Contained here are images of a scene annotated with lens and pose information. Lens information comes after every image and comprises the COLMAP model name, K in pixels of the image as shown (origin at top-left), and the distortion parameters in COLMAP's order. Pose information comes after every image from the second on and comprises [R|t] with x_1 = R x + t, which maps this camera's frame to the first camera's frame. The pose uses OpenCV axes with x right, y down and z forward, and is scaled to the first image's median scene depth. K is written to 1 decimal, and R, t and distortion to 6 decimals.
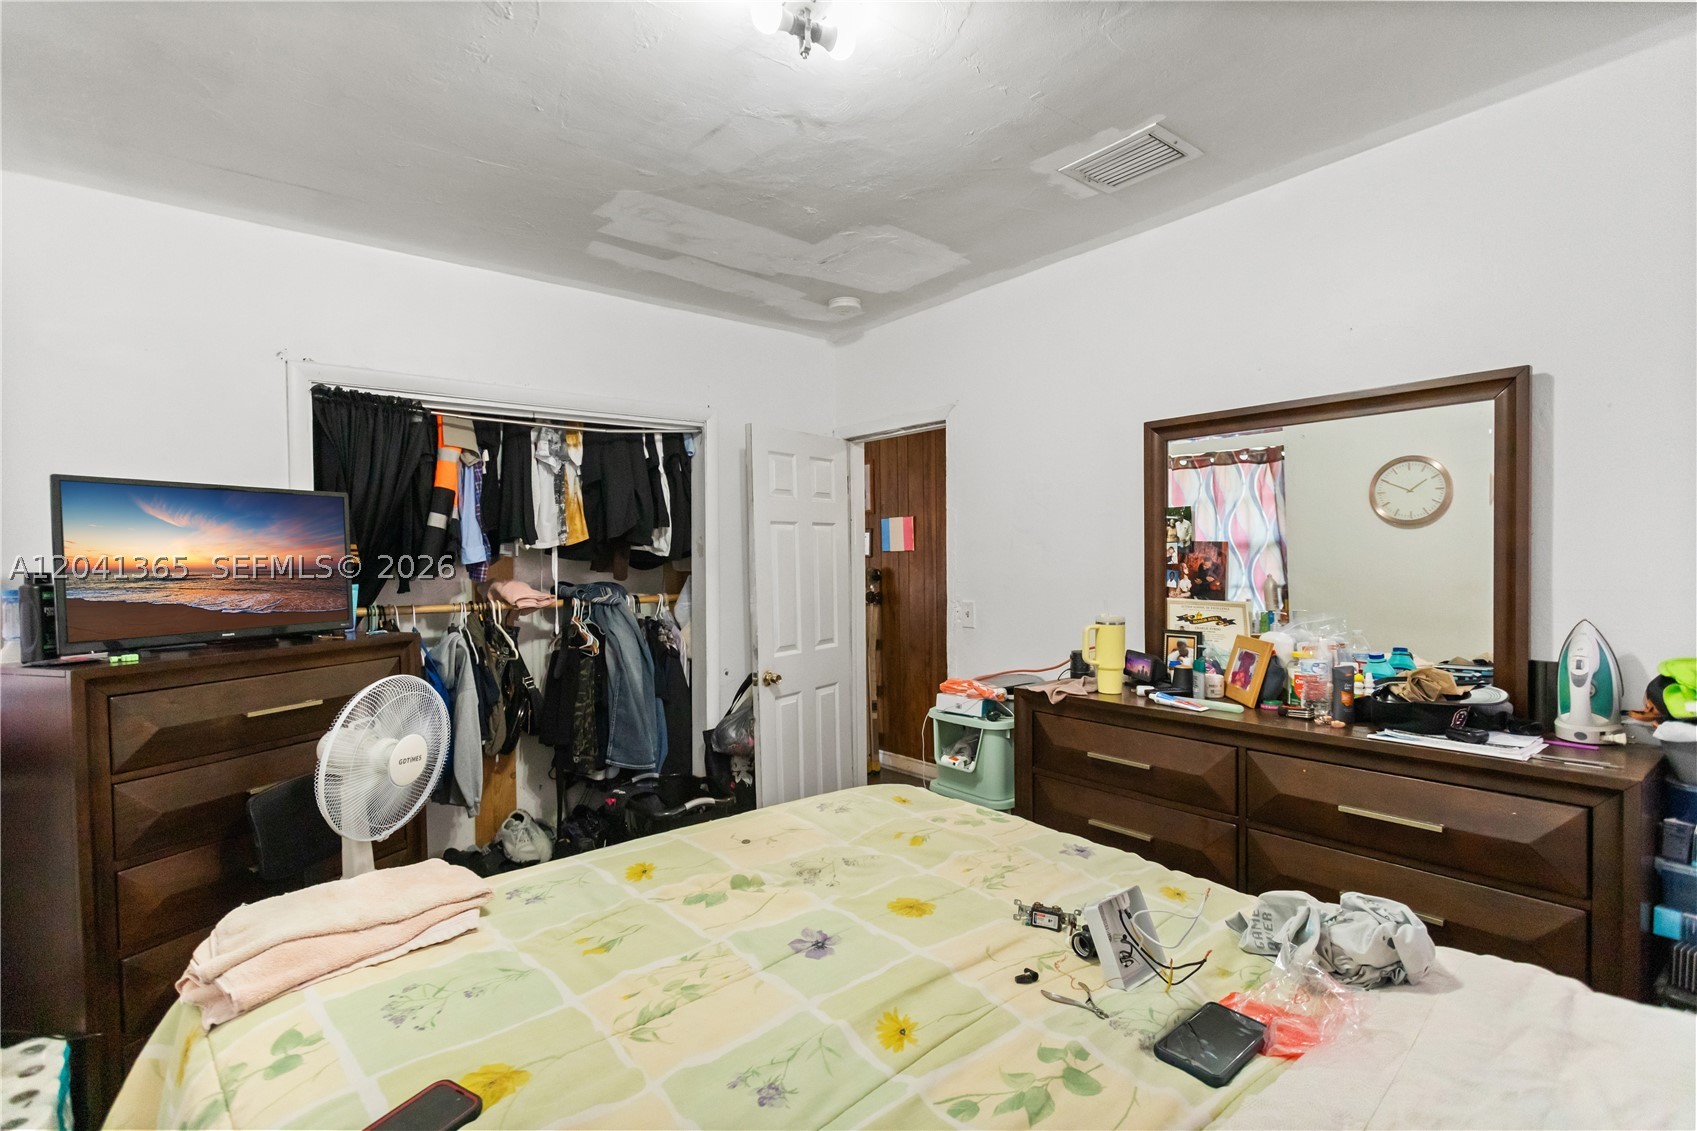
lens RADIAL K [[800.9, 0, 845.9], [0, 800.9, 558.6], [0, 0, 1]] dist [0.002470, 0.000327]
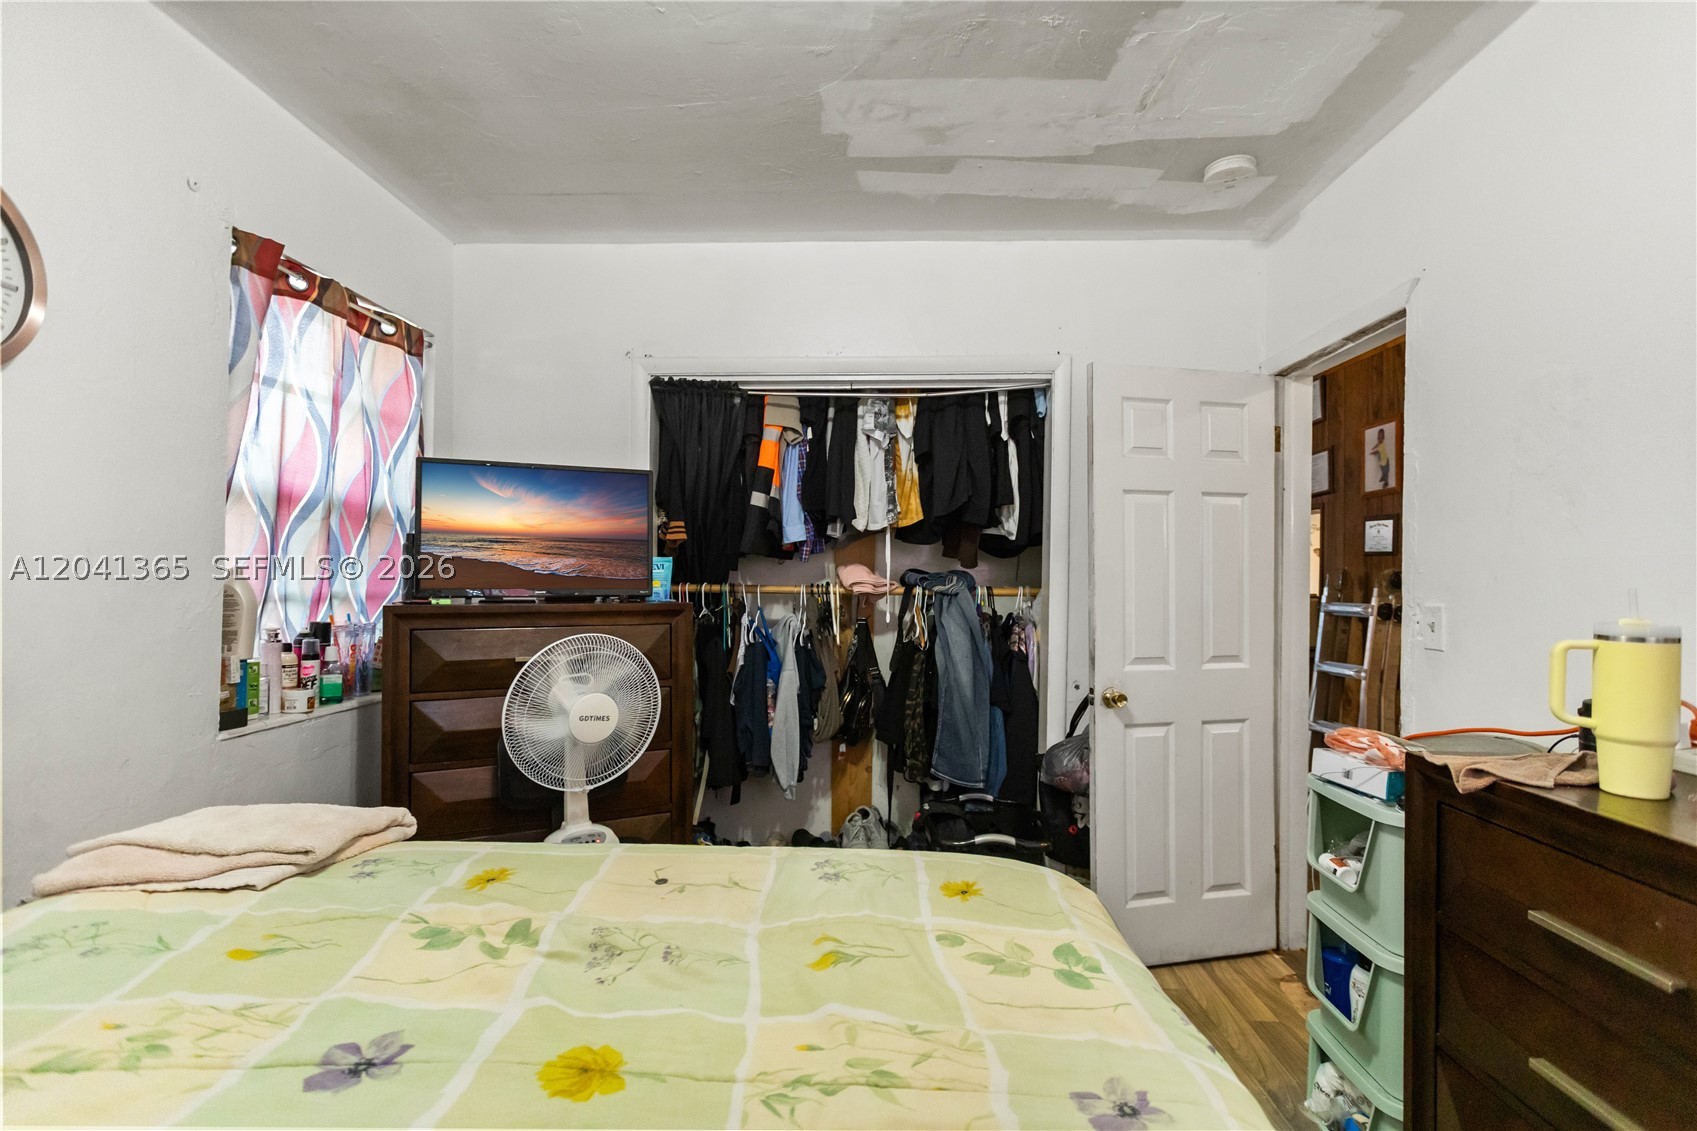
lens RADIAL K [[804.9, 0, 848.5], [0, 804.9, 565.5], [0, 0, 1]] dist [0.003975, 0.000356]
pose [[0.753360, 0.008272, -0.657556, 0.239141], [-0.019664, 0.999757, -0.009952, 0.042729], [0.657314, 0.020428, 0.753340, 0.298966]]
